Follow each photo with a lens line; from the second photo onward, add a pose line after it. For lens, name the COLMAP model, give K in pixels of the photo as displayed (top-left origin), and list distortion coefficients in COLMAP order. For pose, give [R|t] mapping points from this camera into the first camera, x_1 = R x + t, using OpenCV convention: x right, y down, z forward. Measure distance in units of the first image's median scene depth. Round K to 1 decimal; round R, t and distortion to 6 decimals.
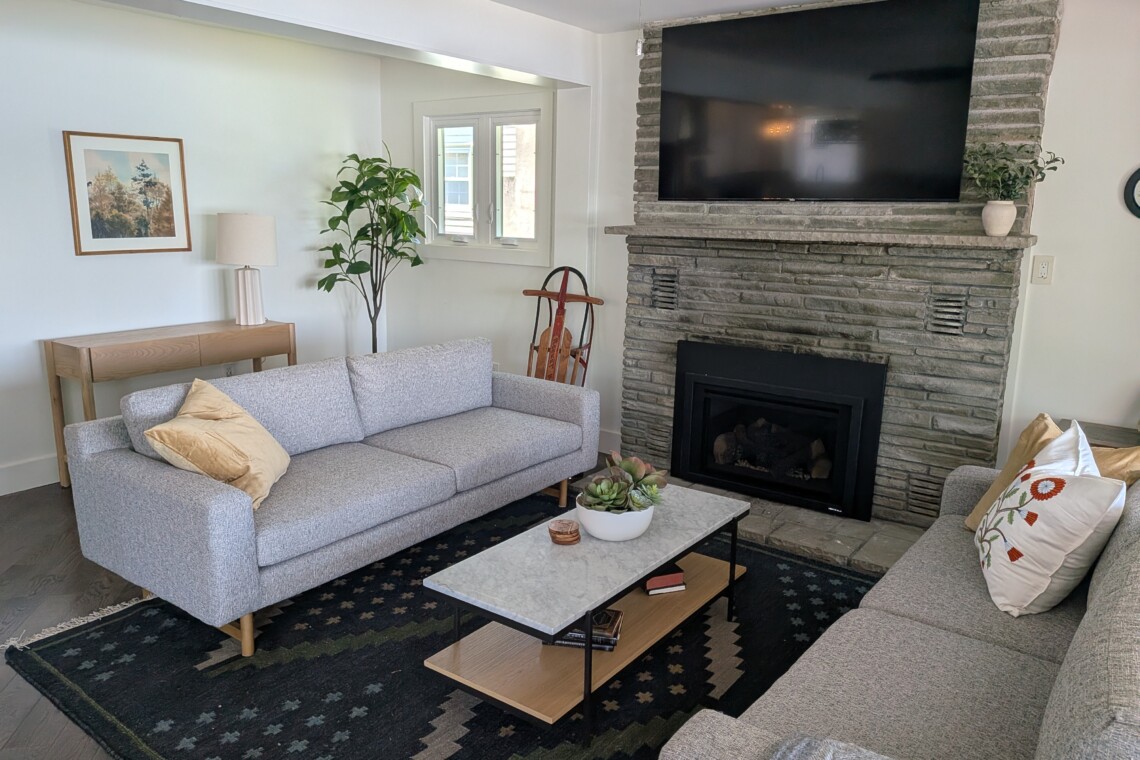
lens RADIAL K [[817.0, 0, 570.0], [0, 817.0, 380.0], [0, 0, 1]] dist [0.092156, -0.170622]
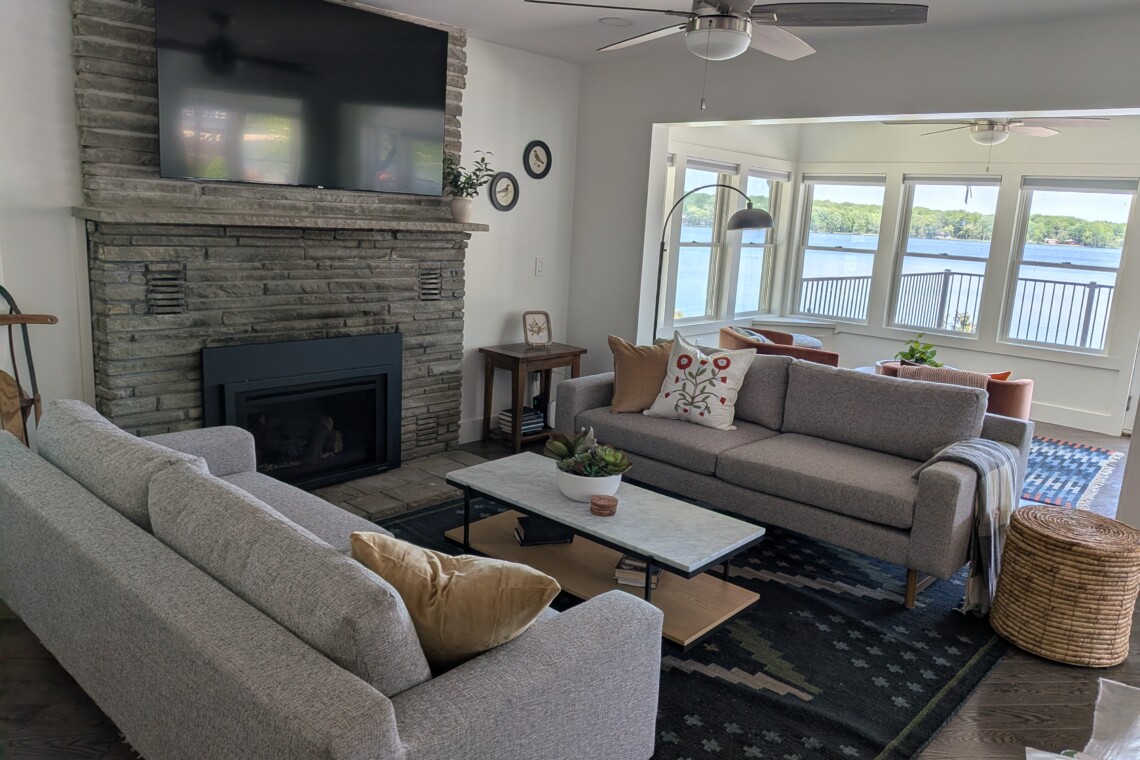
lens RADIAL K [[817.0, 0, 570.0], [0, 817.0, 380.0], [0, 0, 1]] dist [0.092156, -0.170622]
pose [[0.107299, -0.211761, 0.971413, -0.742704], [0.150757, 0.969222, 0.194632, -0.143461], [-0.982731, 0.125564, 0.135921, 0.606318]]
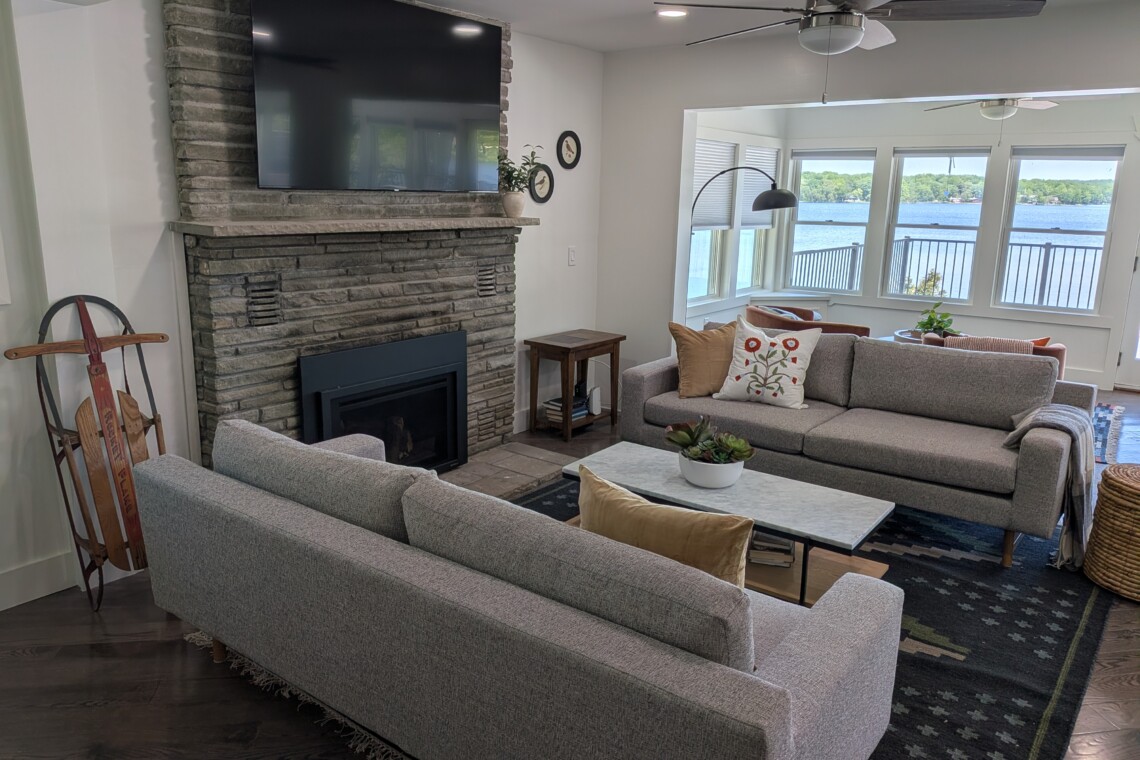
lens RADIAL K [[817.7, 0, 547.9], [0, 817.7, 382.2], [0, 0, 1]] dist [0.090449, -0.129587]
pose [[0.029270, -0.243816, 0.969380, -0.776506], [0.188330, 0.953772, 0.234203, -0.199617], [-0.981670, 0.175708, 0.073834, 0.802226]]
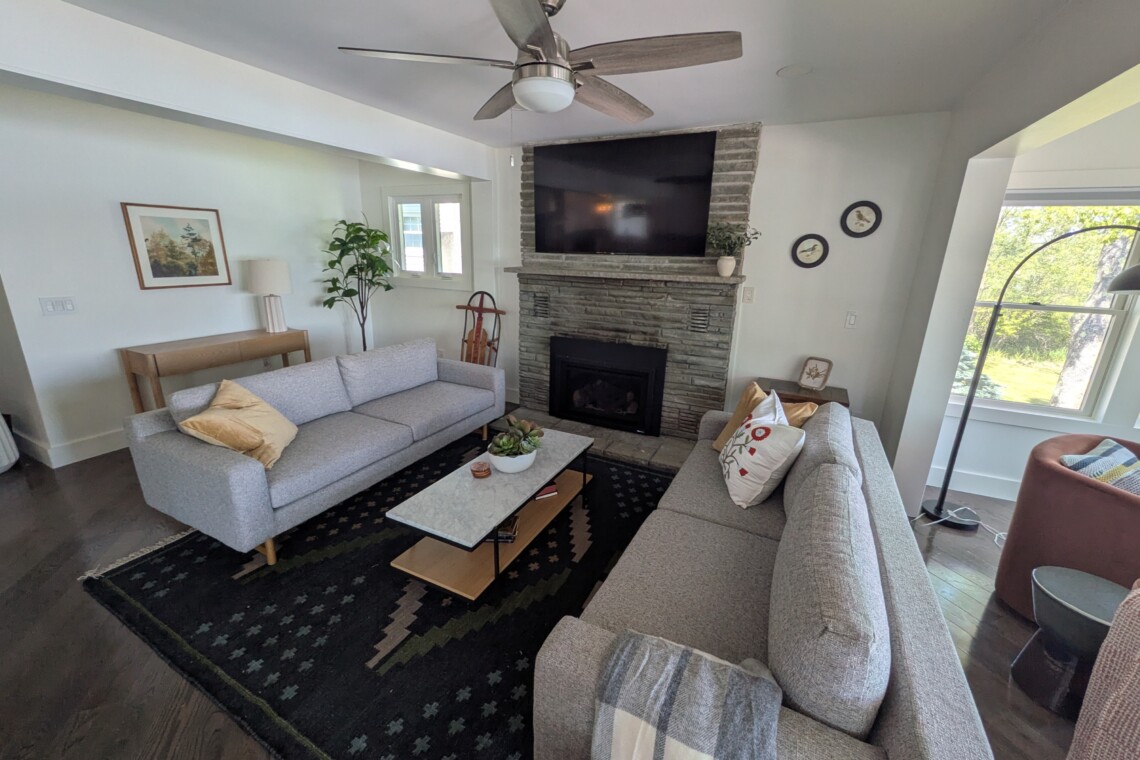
lens RADIAL K [[448.3, 0, 573.4], [0, 448.3, 375.9], [0, 0, 1]] dist [0.007755, -0.009498]
pose [[0.984745, -0.042891, 0.168636, 0.021811], [0.030629, 0.996739, 0.074656, -0.039341], [-0.171288, -0.068352, 0.982847, 0.085684]]
